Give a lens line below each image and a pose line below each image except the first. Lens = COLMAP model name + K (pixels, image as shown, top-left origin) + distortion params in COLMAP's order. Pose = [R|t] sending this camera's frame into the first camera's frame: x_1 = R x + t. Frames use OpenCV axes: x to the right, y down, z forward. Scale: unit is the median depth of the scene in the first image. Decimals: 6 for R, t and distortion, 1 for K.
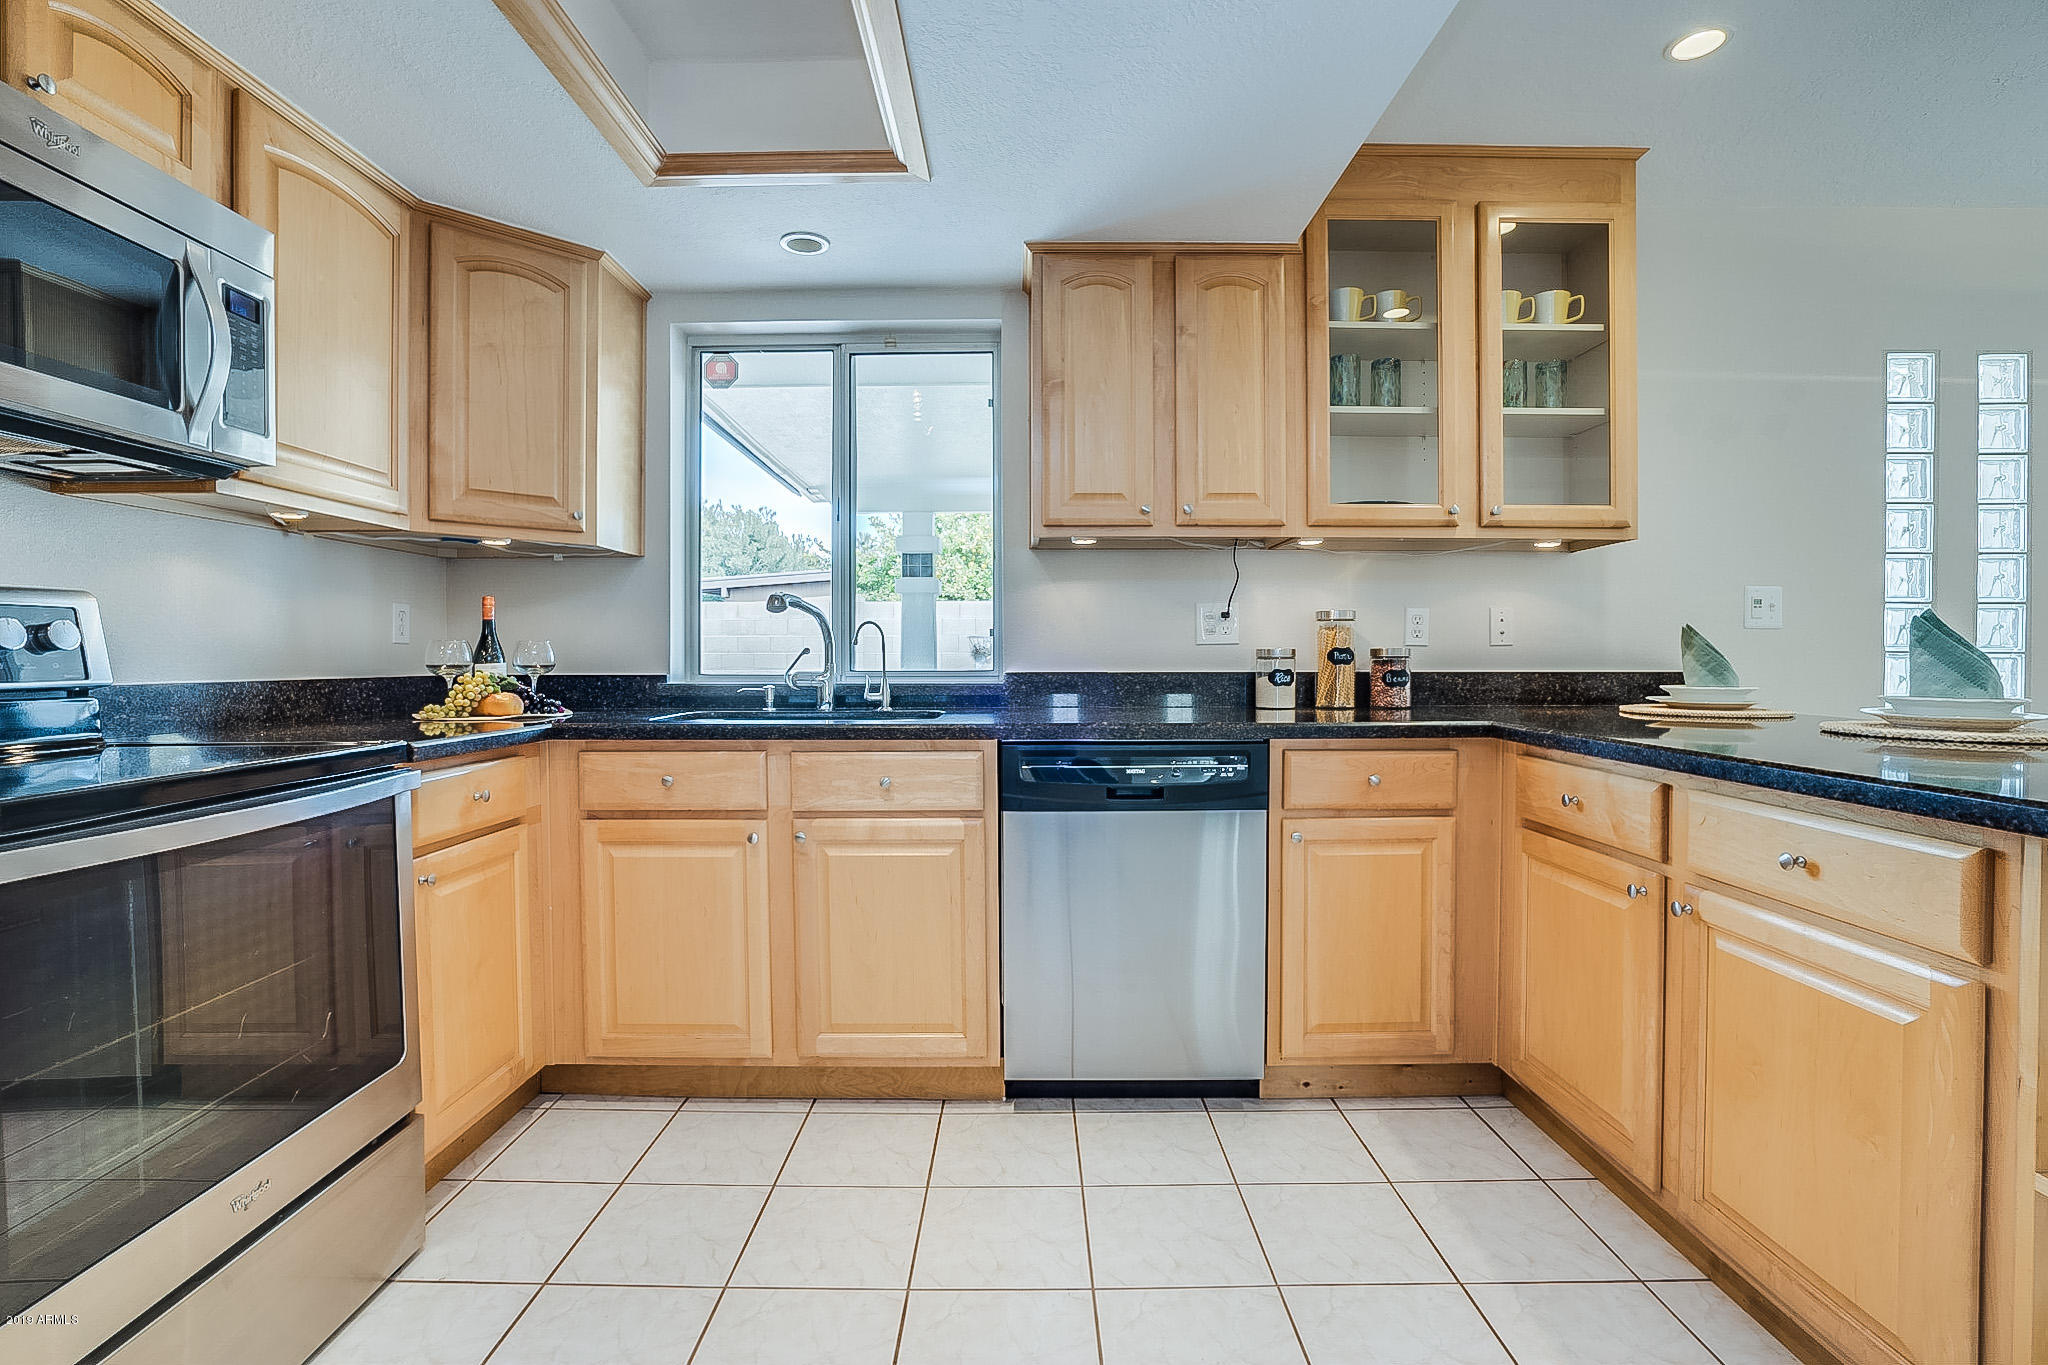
lens RADIAL K [[947.1, 0, 1008.6], [0, 947.1, 667.9], [0, 0, 1]] dist [-0.061577, 0.021541]
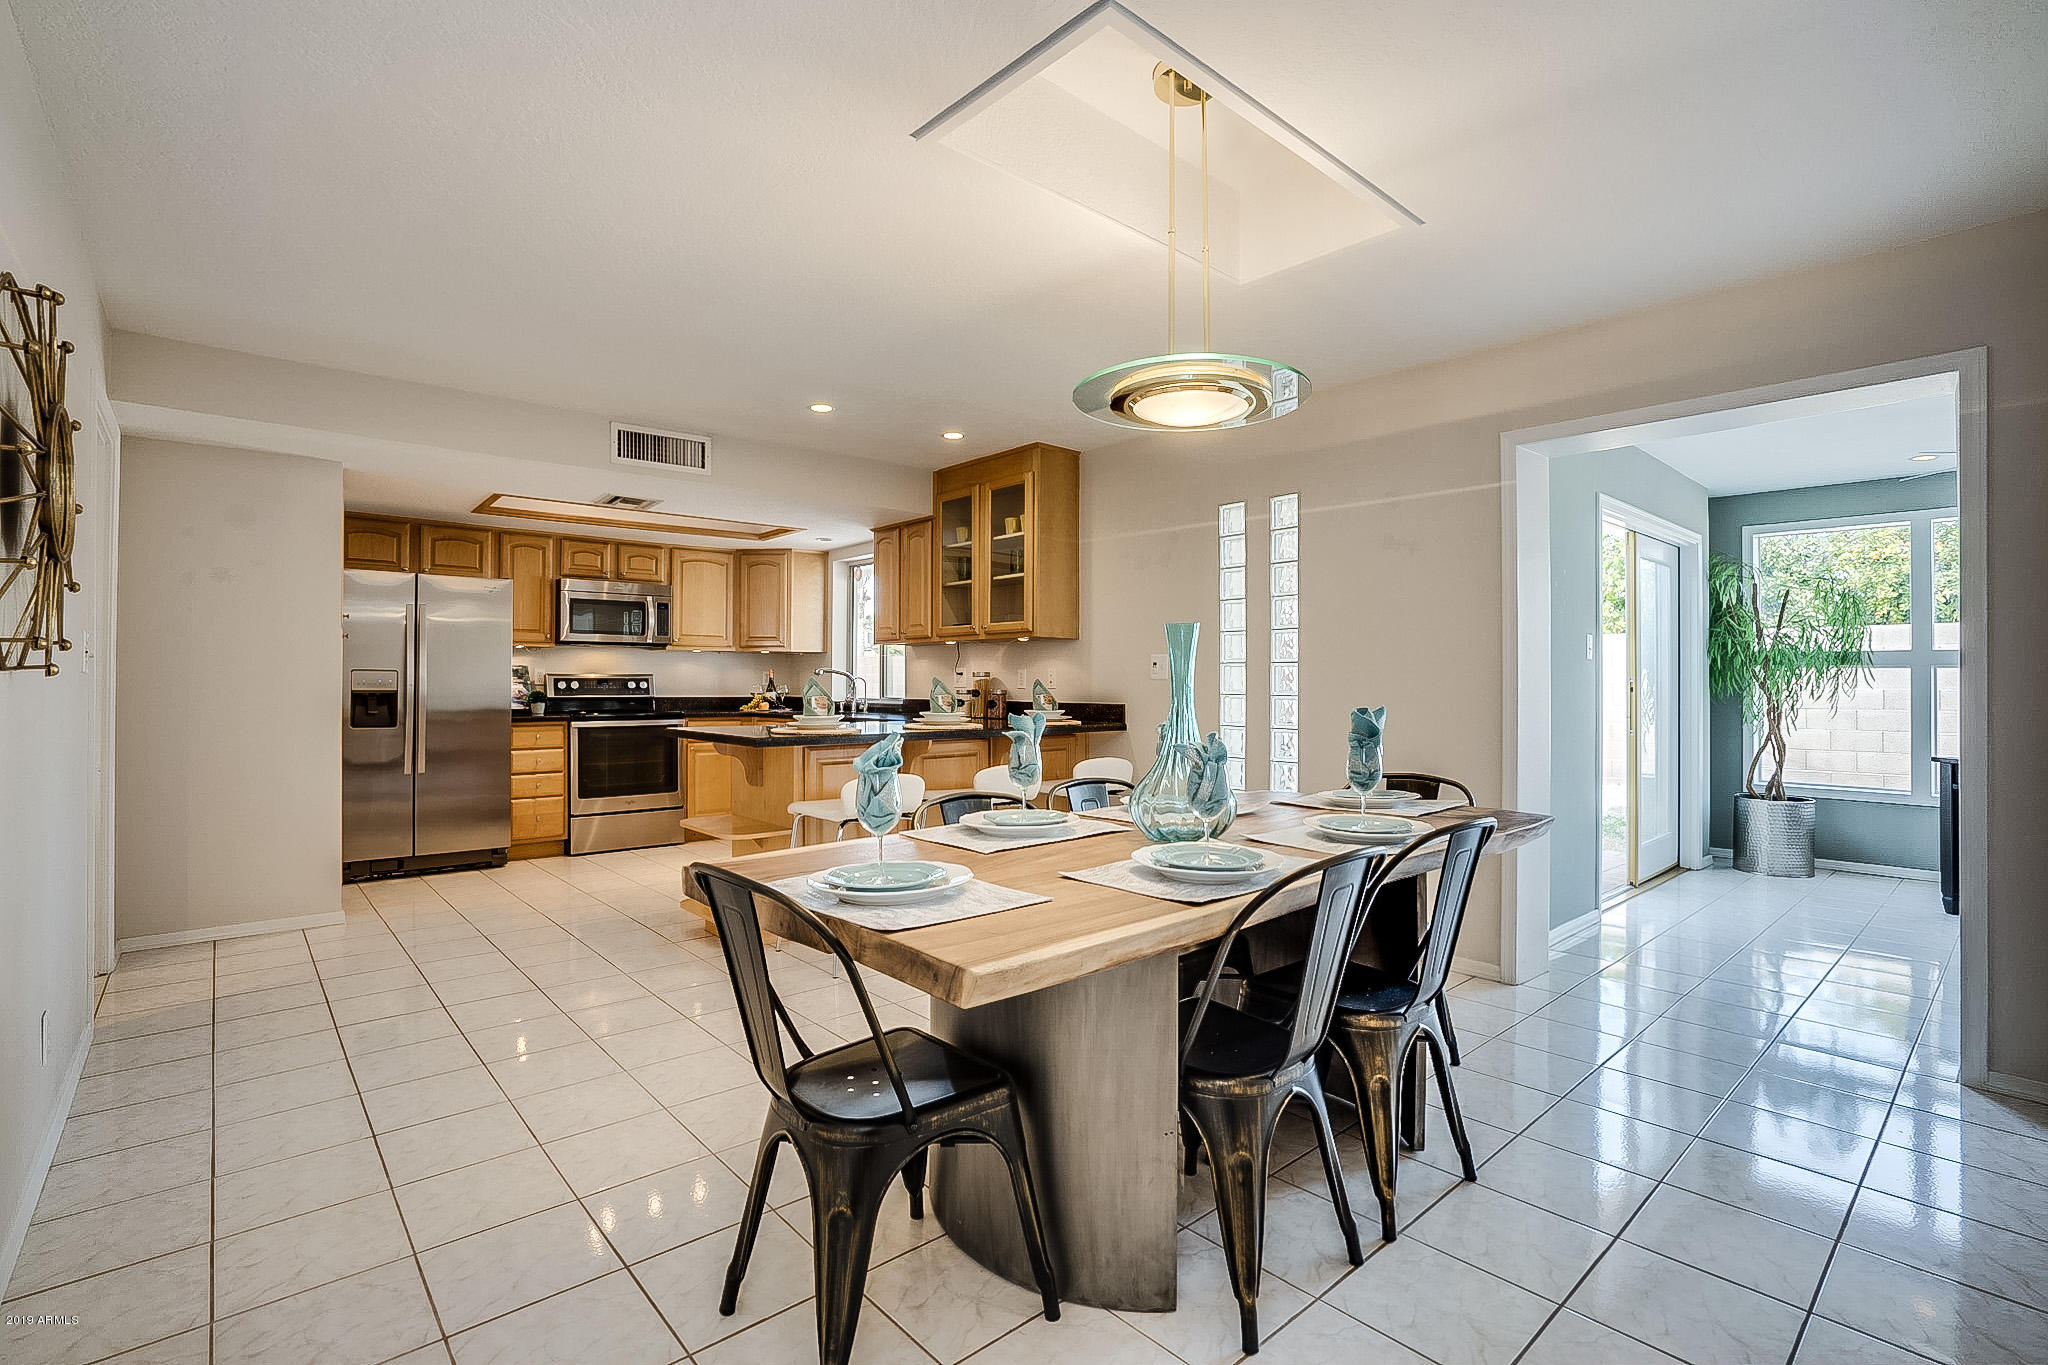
lens RADIAL K [[951.1, 0, 966.1], [0, 951.1, 675.5], [0, 0, 1]] dist [-0.015474, 0.000058]
pose [[0.634042, -0.003616, -0.773290, 2.229184], [-0.014548, 0.999756, -0.016604, -0.018051], [0.773162, 0.021777, 0.633835, -0.442814]]
